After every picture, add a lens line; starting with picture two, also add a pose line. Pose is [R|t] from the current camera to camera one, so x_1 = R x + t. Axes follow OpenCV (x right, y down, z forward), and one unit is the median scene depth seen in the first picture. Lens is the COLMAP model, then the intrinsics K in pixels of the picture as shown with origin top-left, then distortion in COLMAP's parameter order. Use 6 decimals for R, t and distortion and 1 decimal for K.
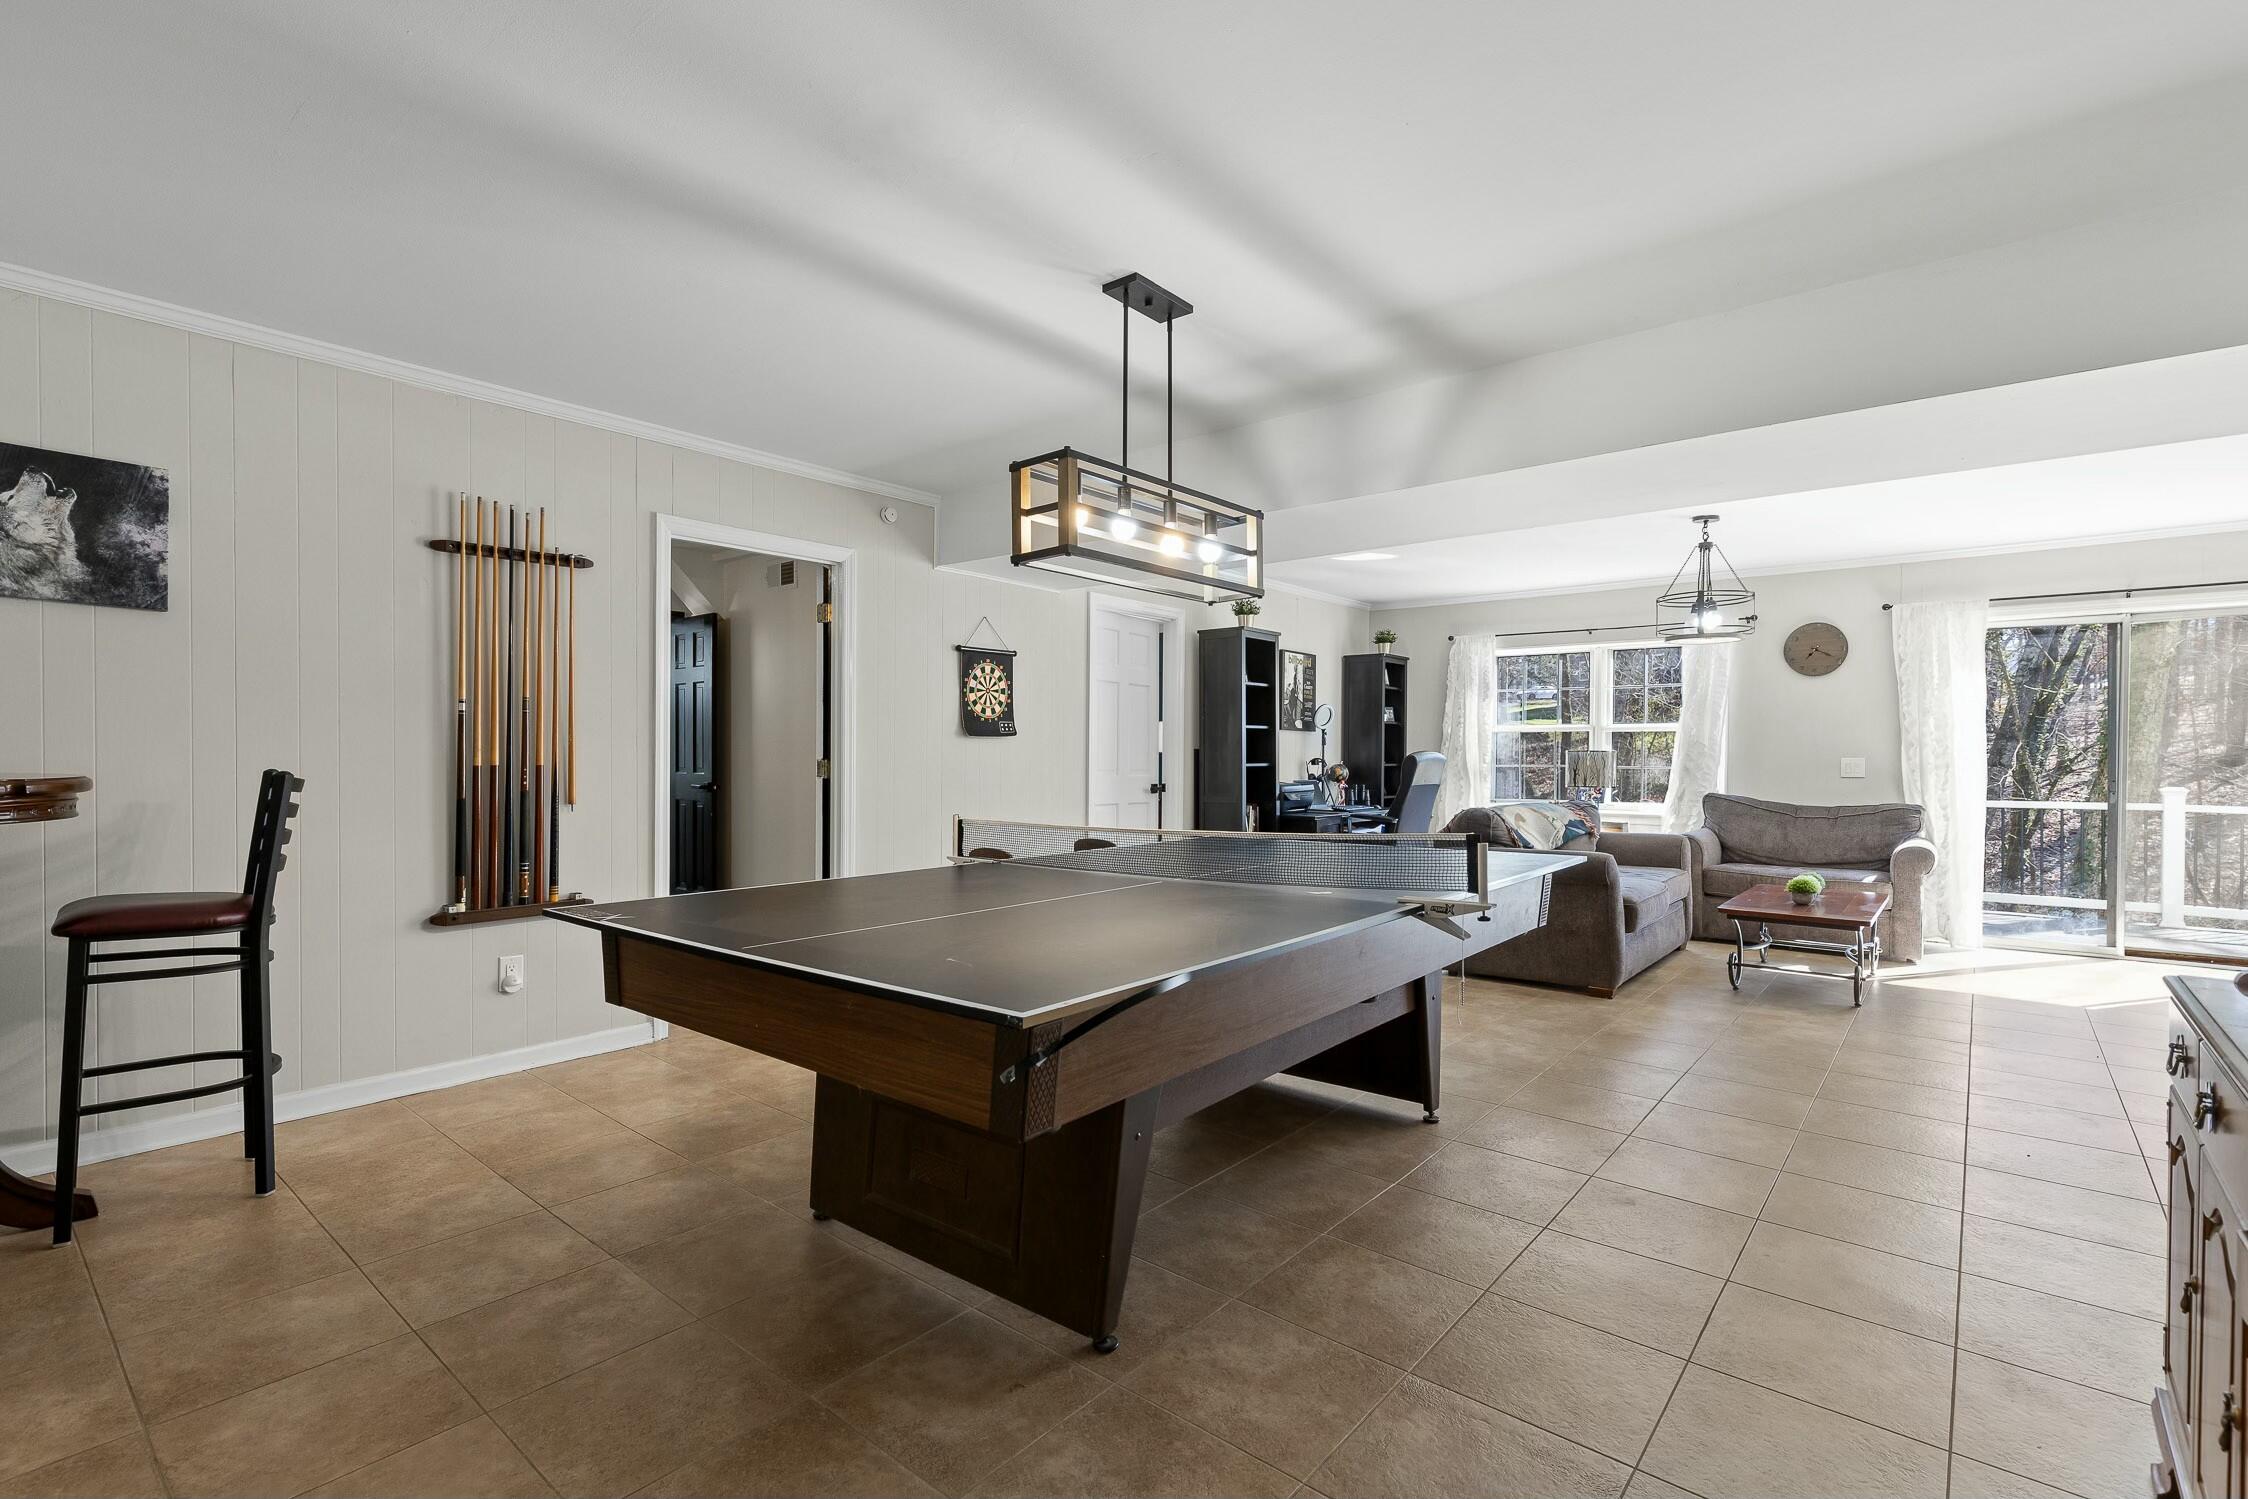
lens RADIAL K [[1027.8, 0, 1115.6], [0, 1027.8, 764.6], [0, 0, 1]] dist [0.003473, -0.000285]
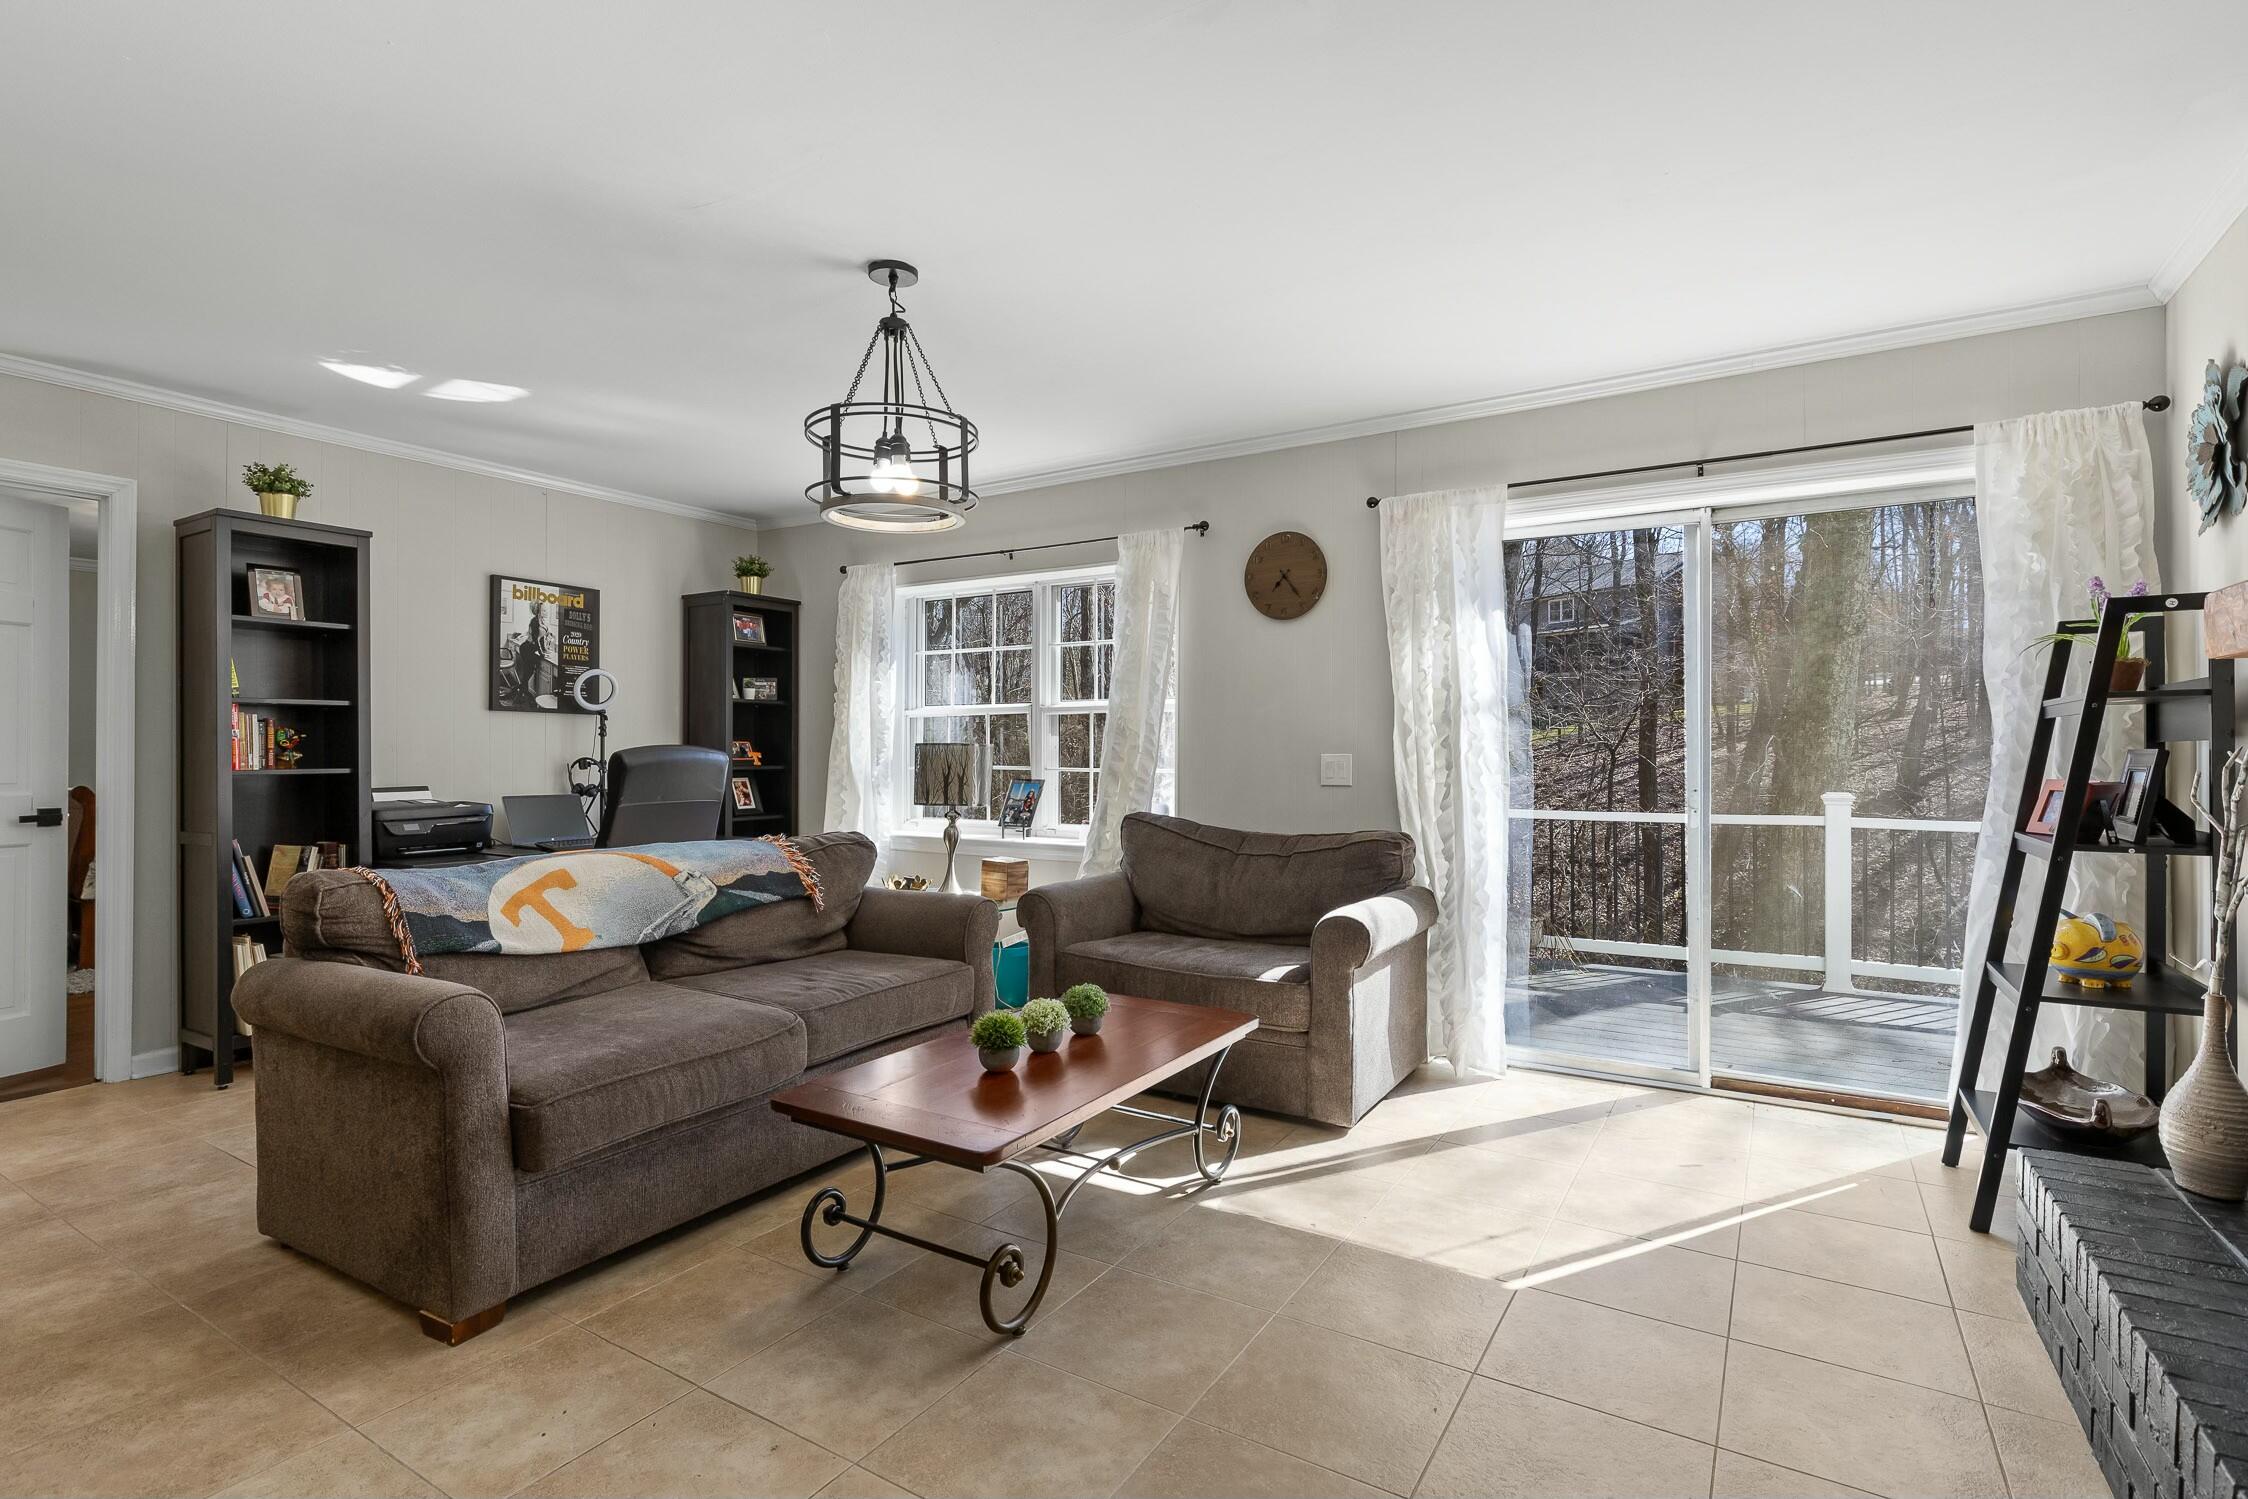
lens RADIAL K [[1076.4, 0, 1111.8], [0, 1076.4, 749.9], [0, 0, 1]] dist [-0.000231, 0.000229]
pose [[0.990047, -0.004282, 0.140674, 0.479831], [0.005965, 0.999916, -0.011543, -0.001911], [-0.140613, 0.012268, 0.989989, 0.378460]]
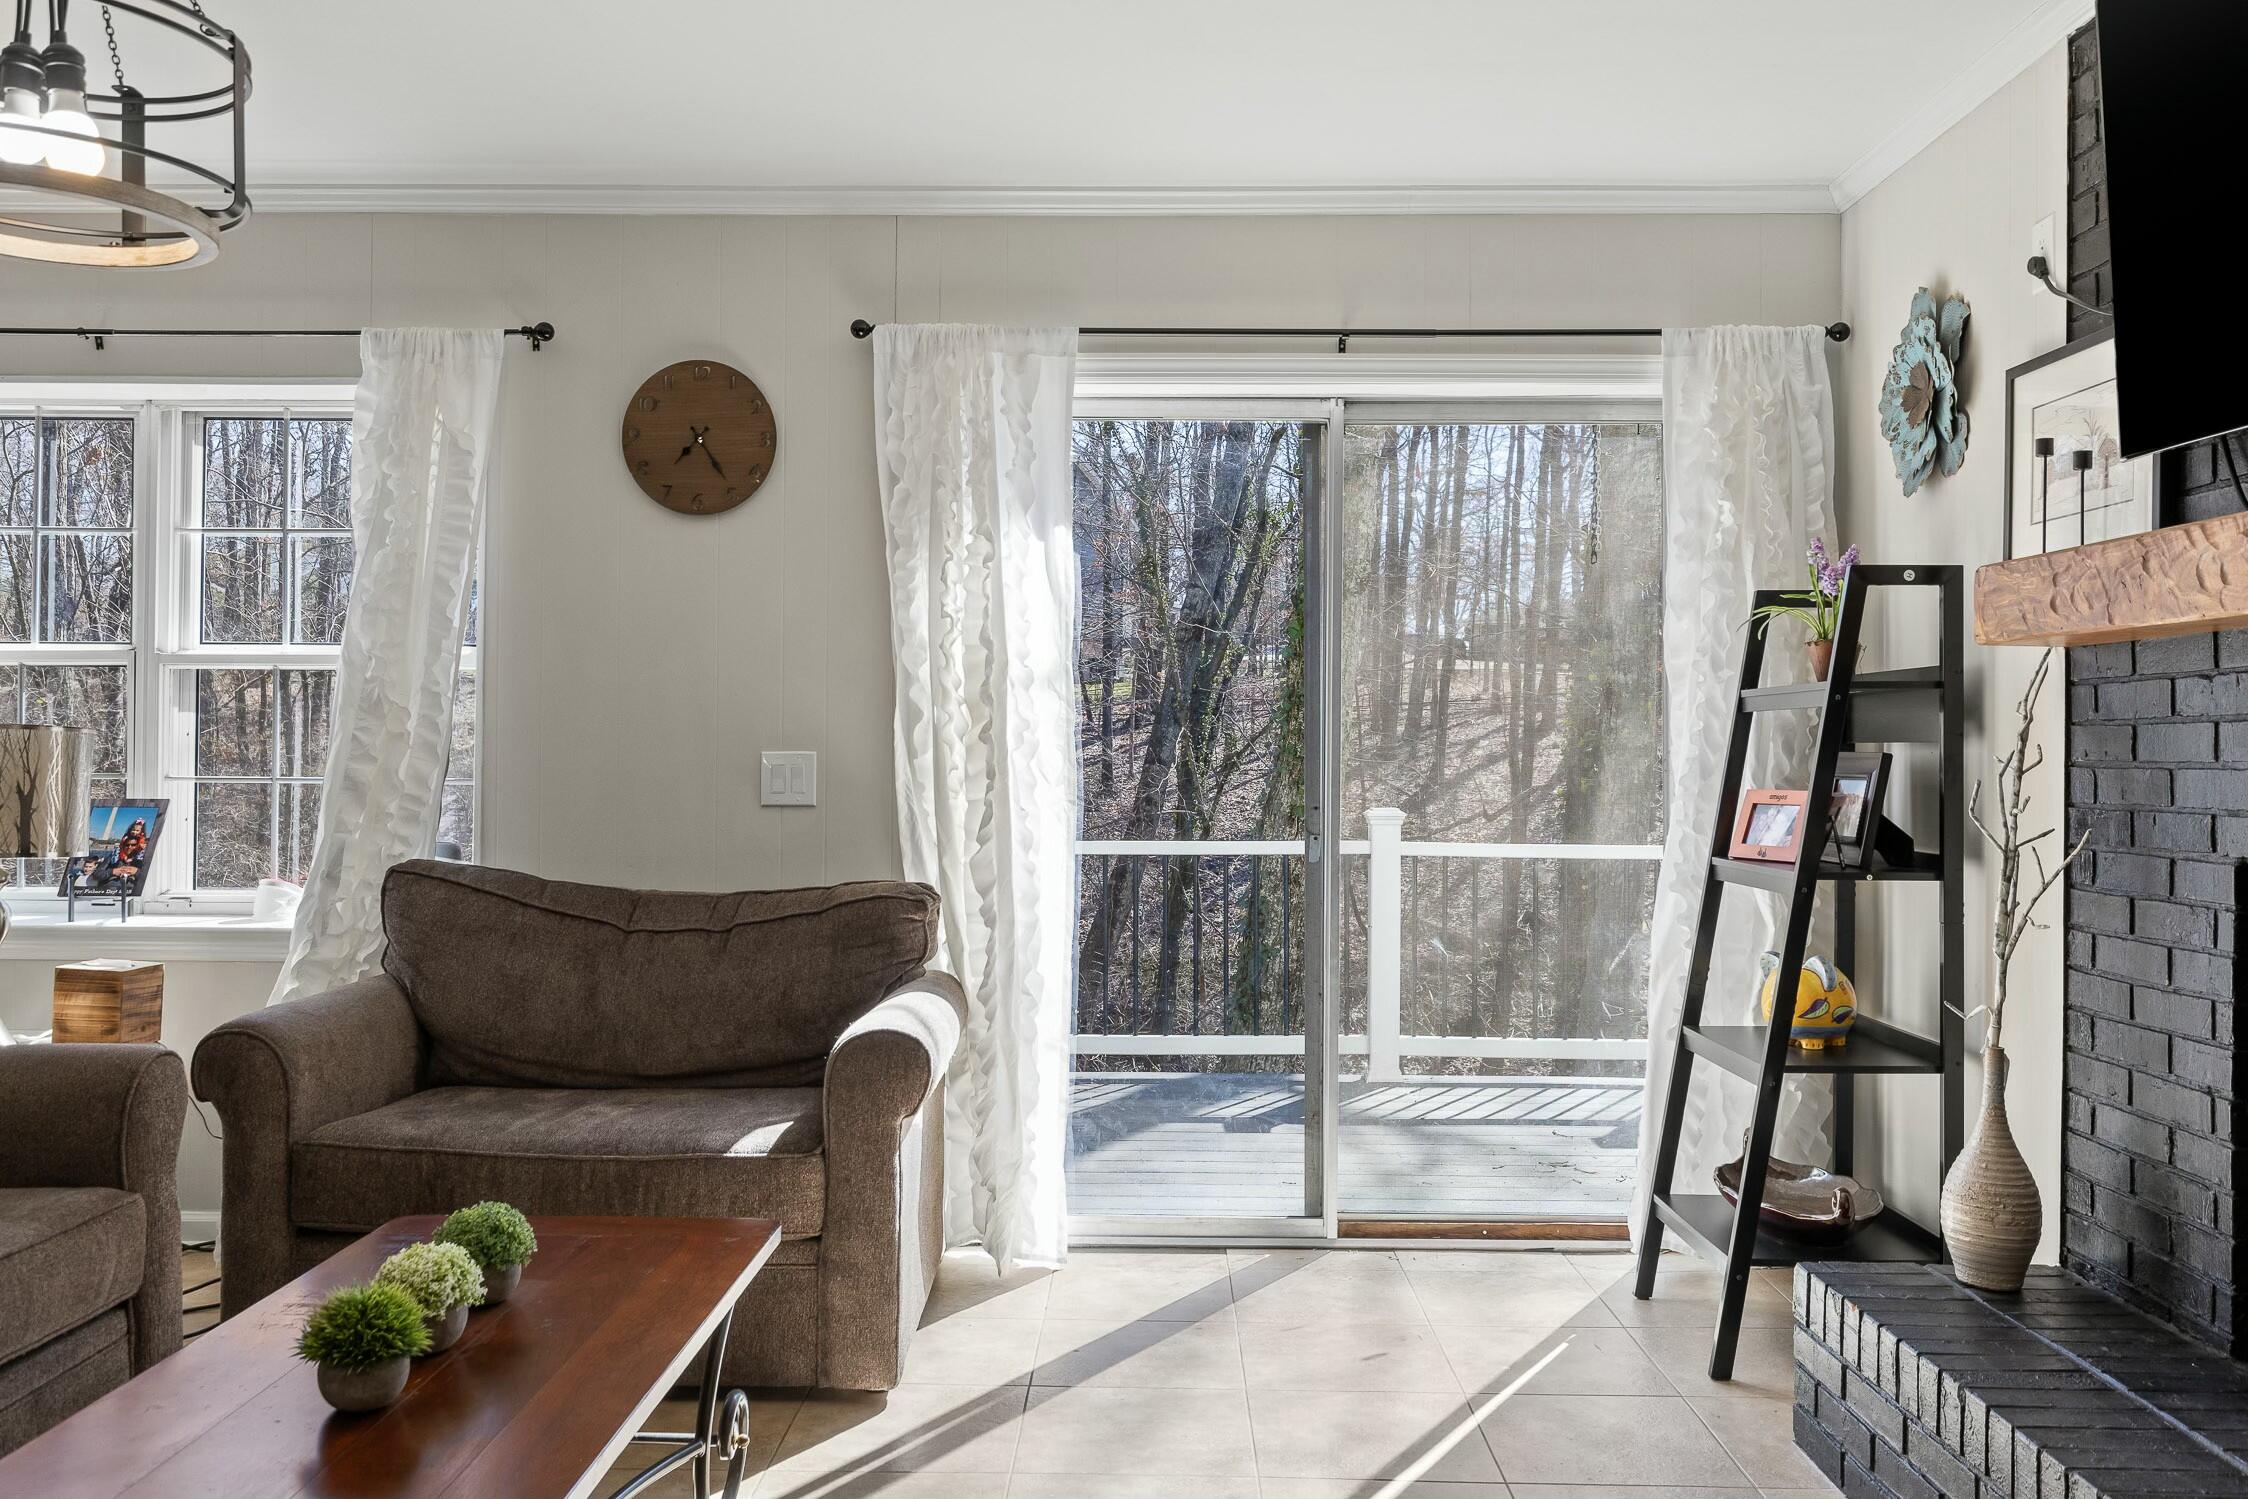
lens RADIAL K [[1769.1, 0, 1124.9], [0, 1769.1, 739.0], [0, 0, 1]] dist [0.000913, 0.006024]
pose [[0.775301, 0.004815, 0.631574, 0.407808], [0.003166, 0.999929, -0.011510, -0.002987], [-0.631584, 0.010923, 0.775230, 0.441046]]
